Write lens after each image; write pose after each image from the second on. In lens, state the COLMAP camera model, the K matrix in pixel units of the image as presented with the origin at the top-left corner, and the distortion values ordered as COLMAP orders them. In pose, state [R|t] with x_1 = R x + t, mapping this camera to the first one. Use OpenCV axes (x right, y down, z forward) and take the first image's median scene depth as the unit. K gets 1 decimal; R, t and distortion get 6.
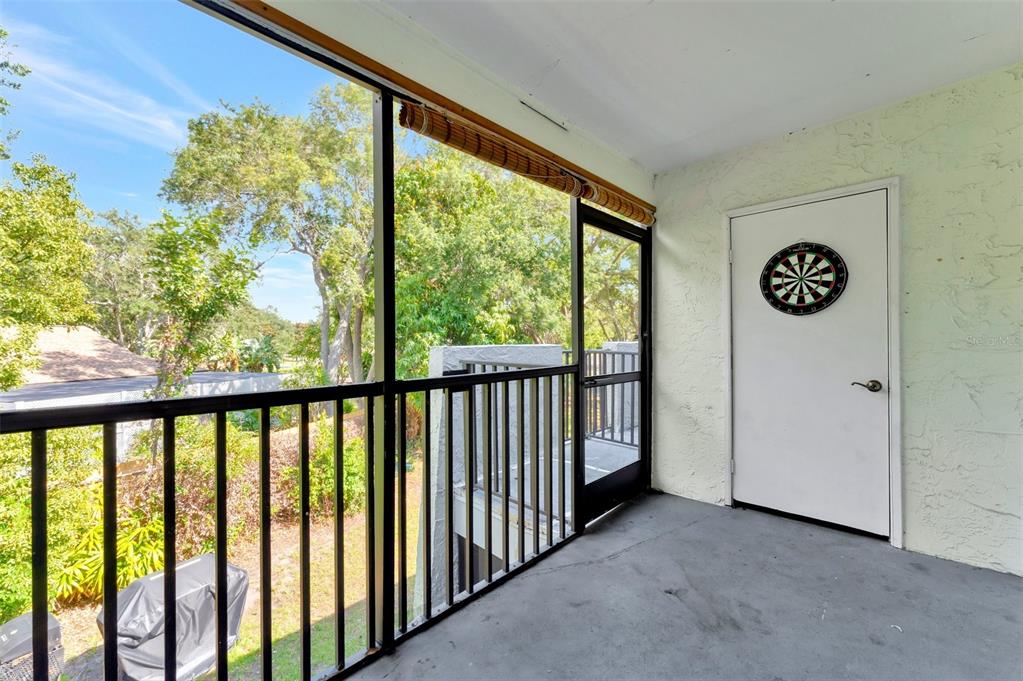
lens RADIAL K [[410.4, 0, 508.2], [0, 410.4, 345.9], [0, 0, 1]] dist [0.000236, 0.000130]
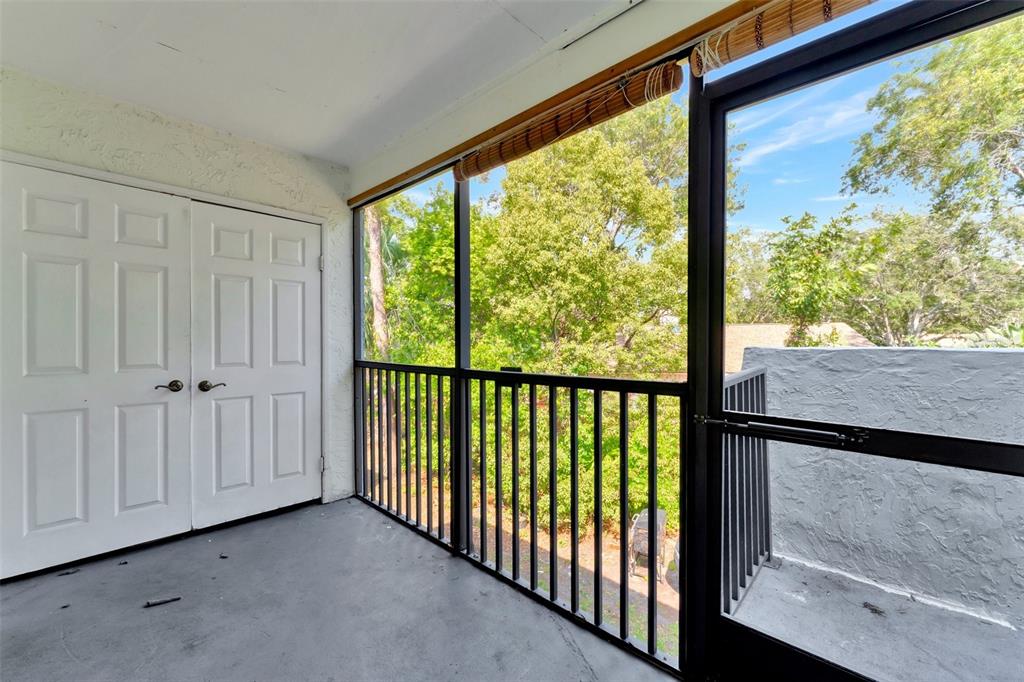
lens RADIAL K [[420.1, 0, 517.0], [0, 420.1, 347.9], [0, 0, 1]] dist [0.001923, 0.000319]
pose [[0.012629, 0.025500, -0.999595, 1.004042], [-0.006758, 0.999654, 0.025417, -0.020189], [0.999897, 0.006434, 0.012797, 1.024067]]
